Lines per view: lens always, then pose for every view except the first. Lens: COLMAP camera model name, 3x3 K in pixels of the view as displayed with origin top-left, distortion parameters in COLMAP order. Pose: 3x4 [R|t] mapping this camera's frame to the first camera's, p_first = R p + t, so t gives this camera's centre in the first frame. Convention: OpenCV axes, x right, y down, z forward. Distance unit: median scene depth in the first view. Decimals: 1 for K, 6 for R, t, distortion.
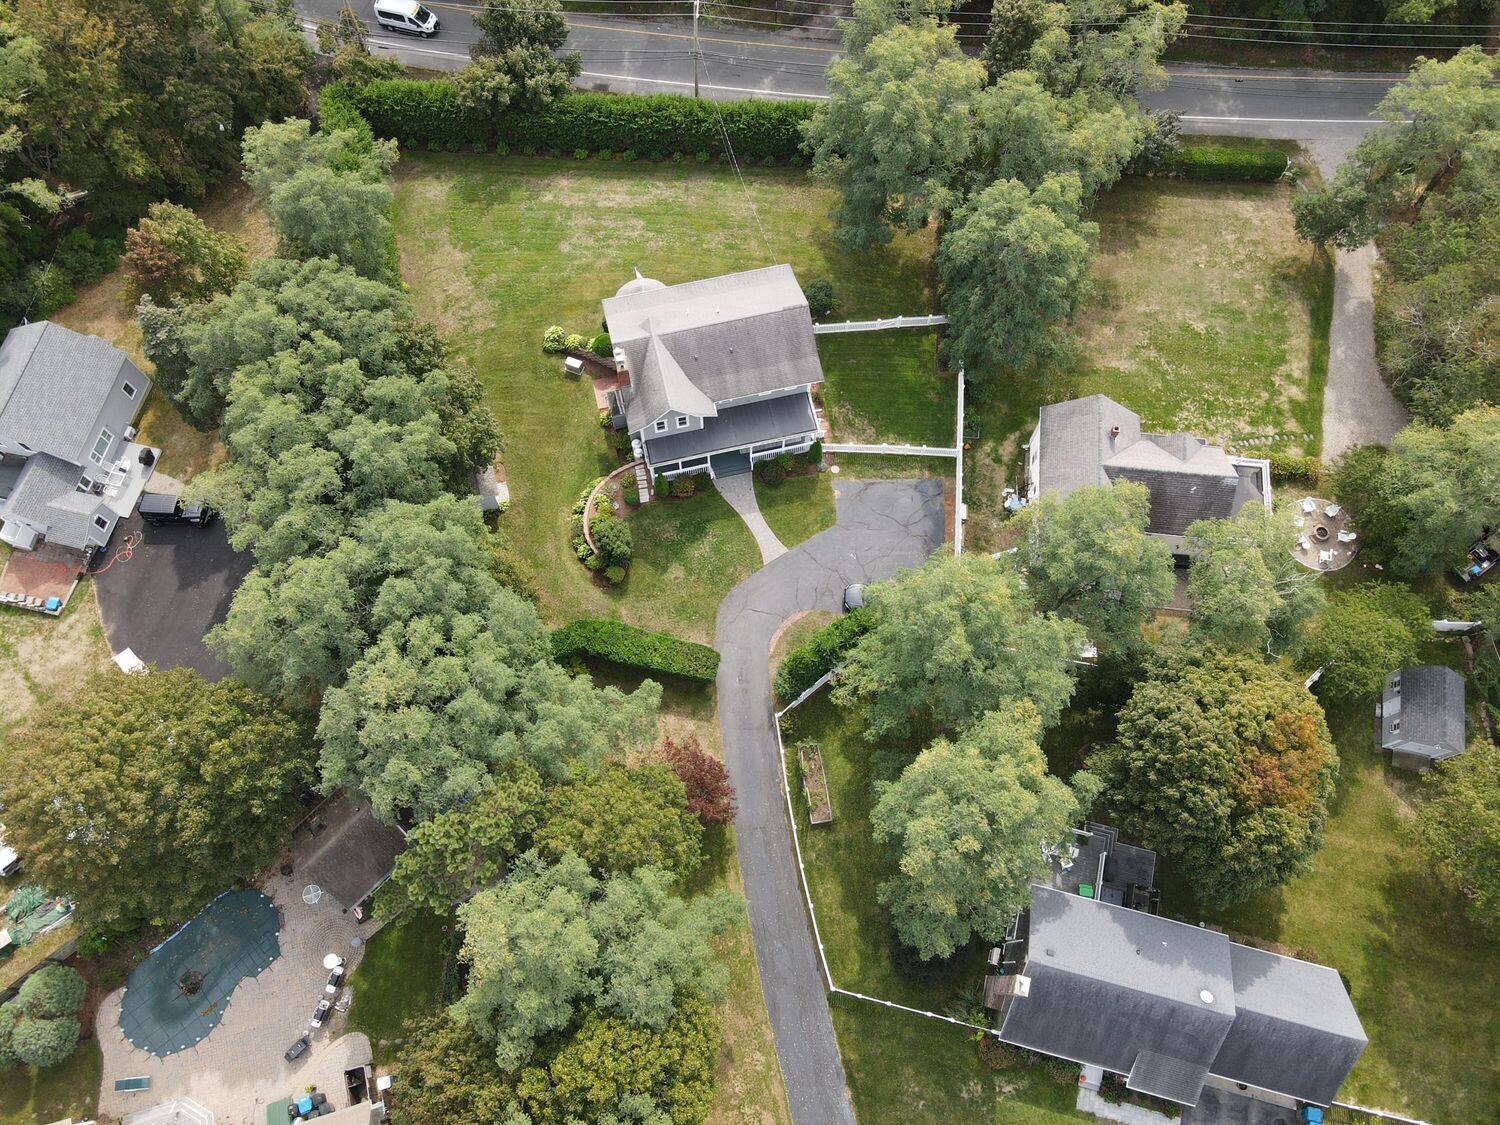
lens RADIAL K [[1104.3, 0, 750.0], [0, 1104.3, 562.5], [0, 0, 1]] dist [-0.010273, 0.052171]
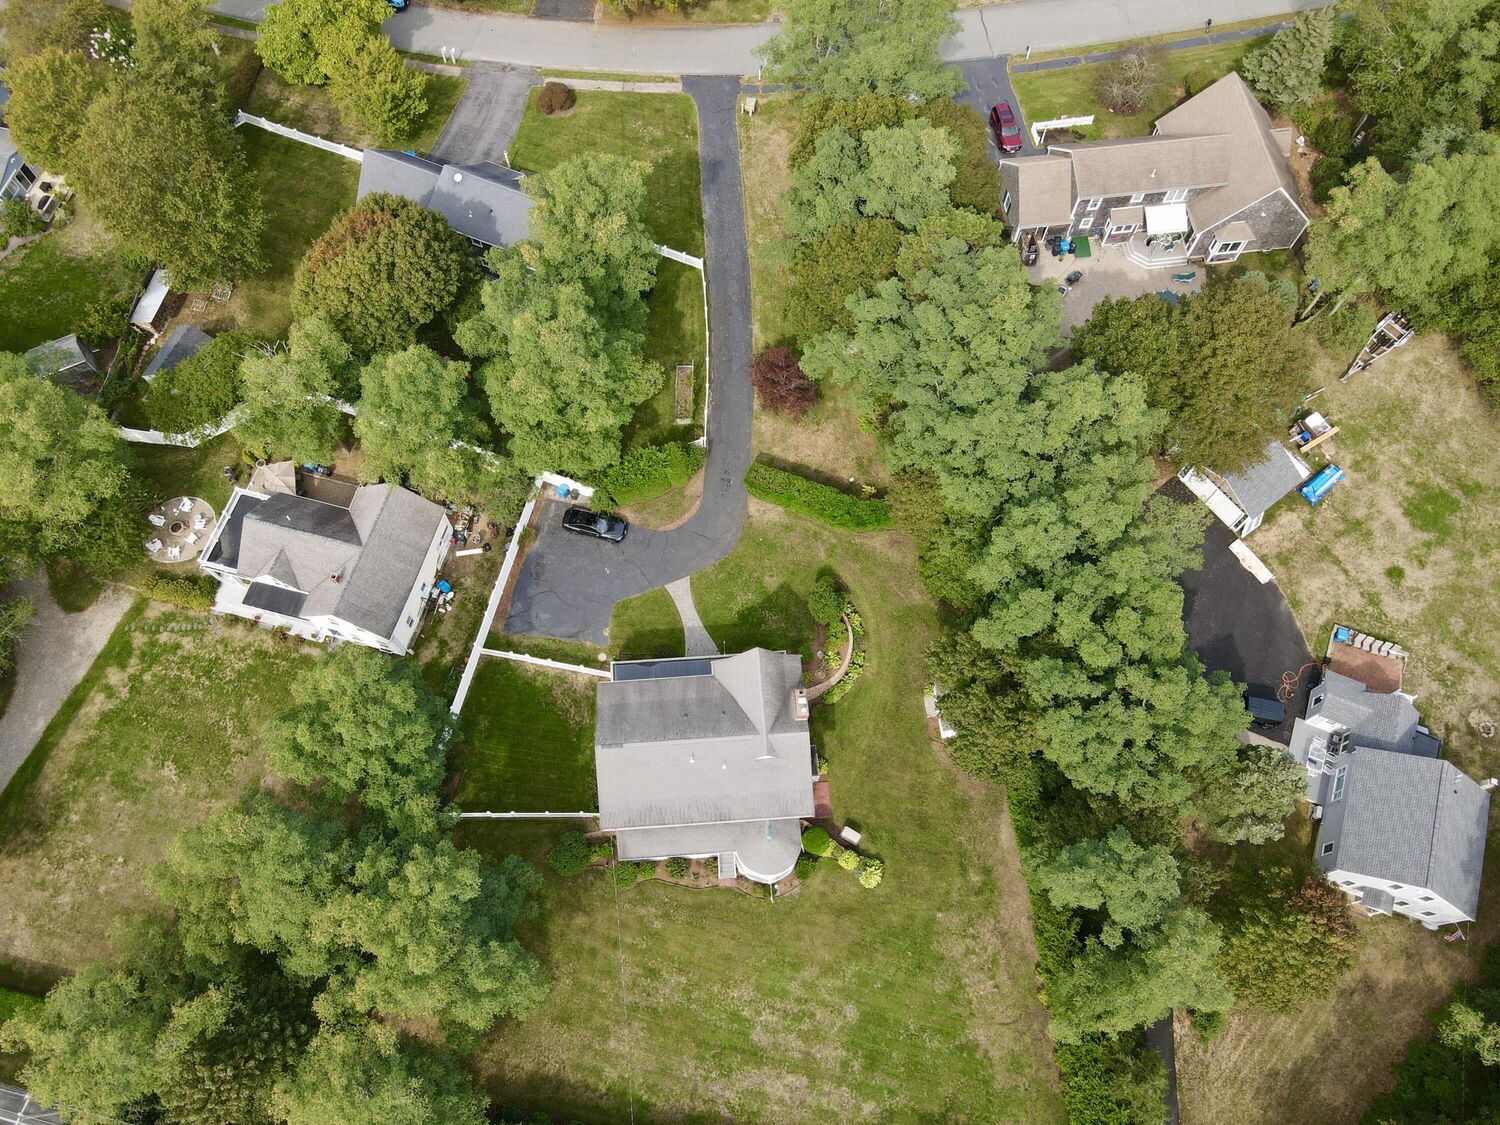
lens RADIAL K [[1104.3, 0, 750.0], [0, 1104.3, 562.5], [0, 0, 1]] dist [-0.010273, 0.052171]
pose [[-0.987405, -0.150384, 0.049155, -0.093181], [0.141622, -0.701611, 0.698345, -0.712045], [-0.070532, 0.696511, 0.714071, 0.207076]]
